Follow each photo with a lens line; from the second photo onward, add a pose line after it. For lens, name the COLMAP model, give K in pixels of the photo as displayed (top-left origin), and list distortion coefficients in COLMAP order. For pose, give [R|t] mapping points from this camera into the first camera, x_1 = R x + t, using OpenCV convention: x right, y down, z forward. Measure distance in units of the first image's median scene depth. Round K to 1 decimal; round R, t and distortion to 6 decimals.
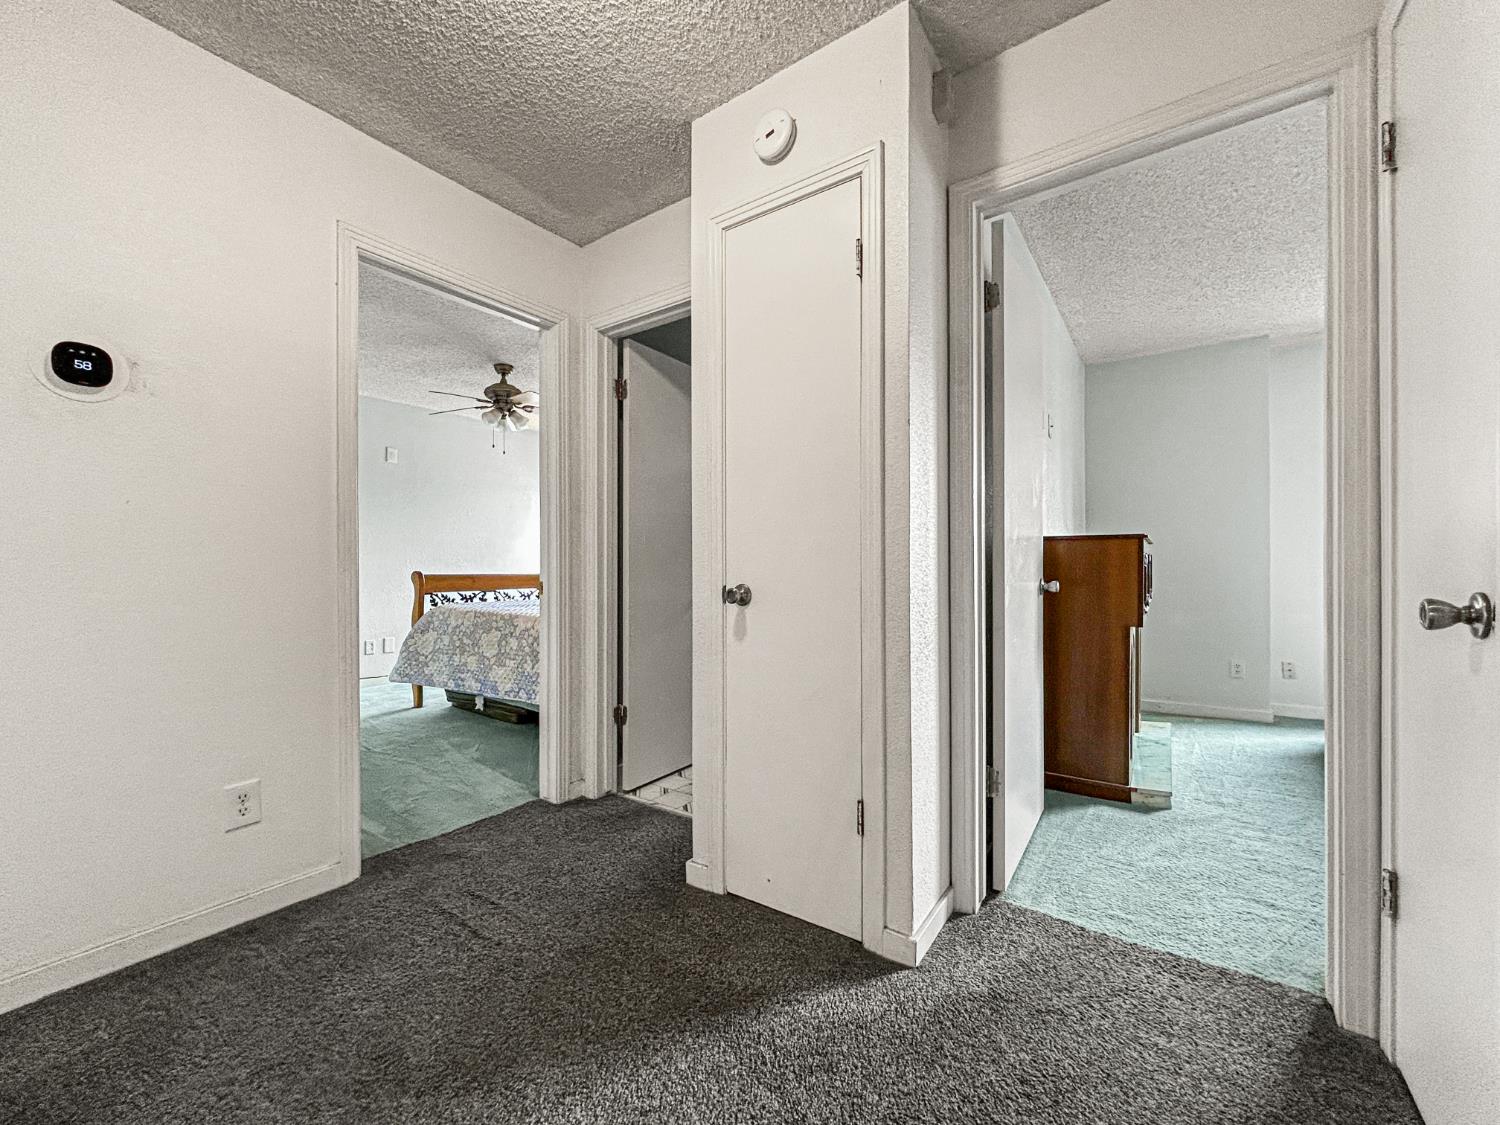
lens RADIAL K [[612.7, 0, 746.5], [0, 612.7, 560.0], [0, 0, 1]] dist [-0.004313, 0.000056]
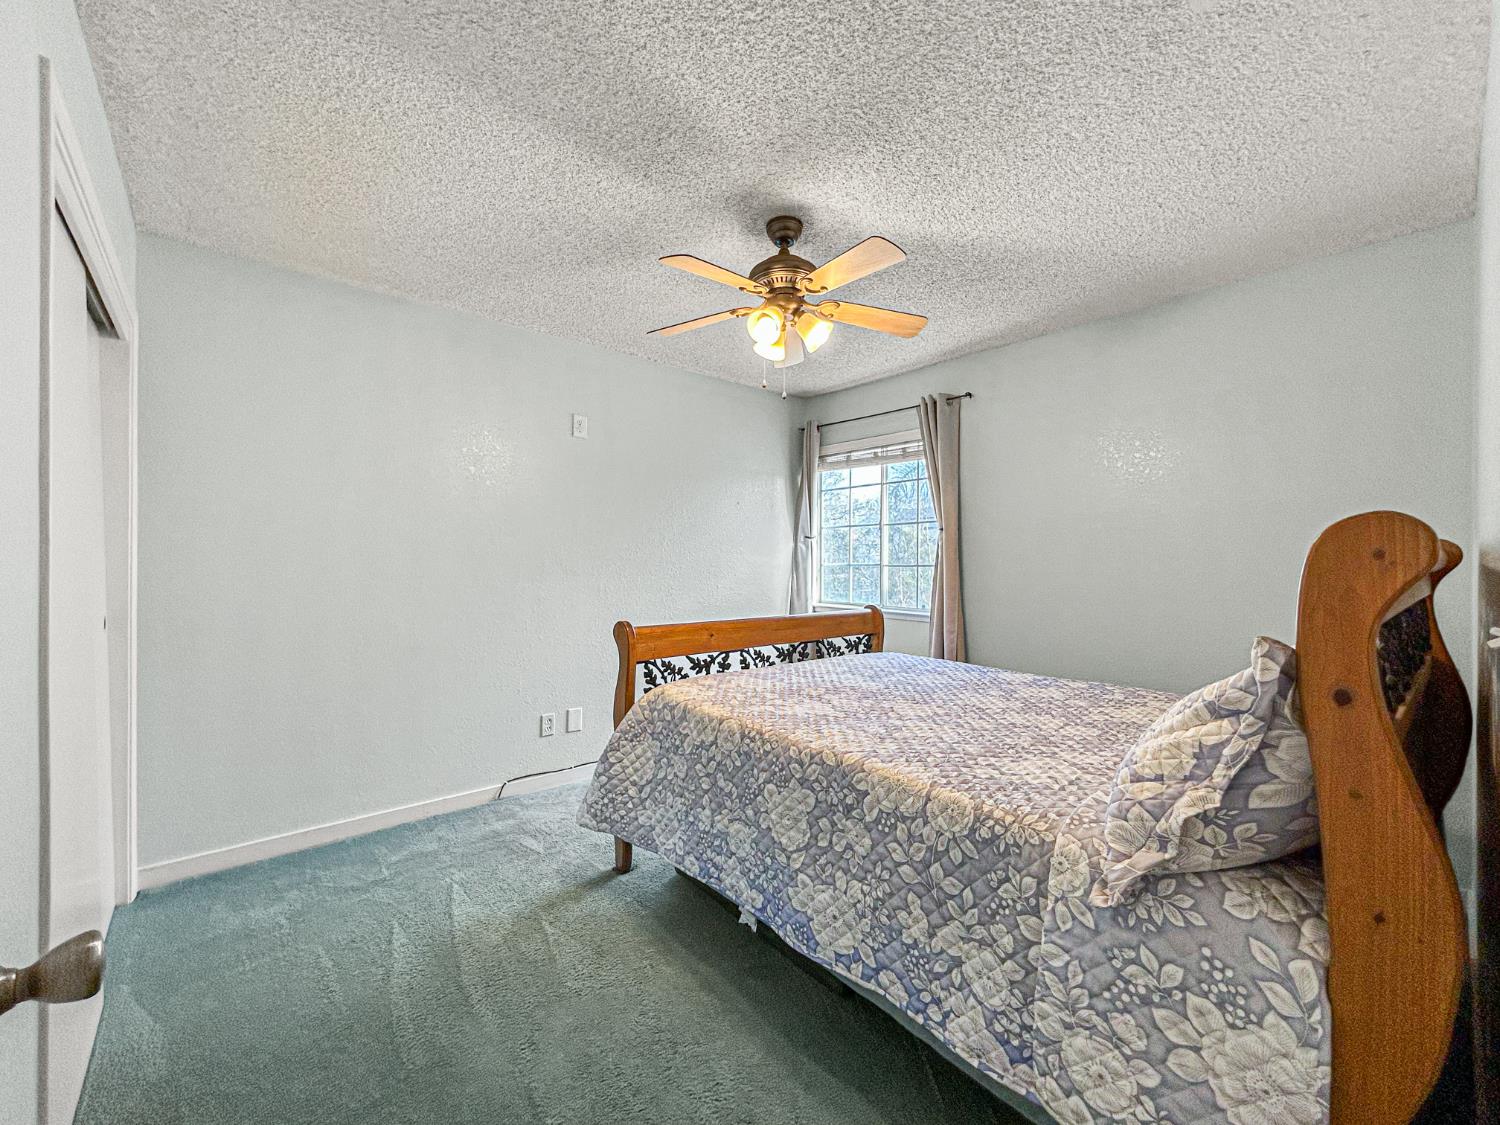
lens RADIAL K [[612.7, 0, 754.6], [0, 612.7, 564.0], [0, 0, 1]] dist [-0.004313, 0.000056]
pose [[0.972456, 0.012915, -0.232729, -0.310418], [-0.010607, 0.999881, 0.011166, -0.042793], [0.232846, -0.008390, 0.972477, 0.516873]]
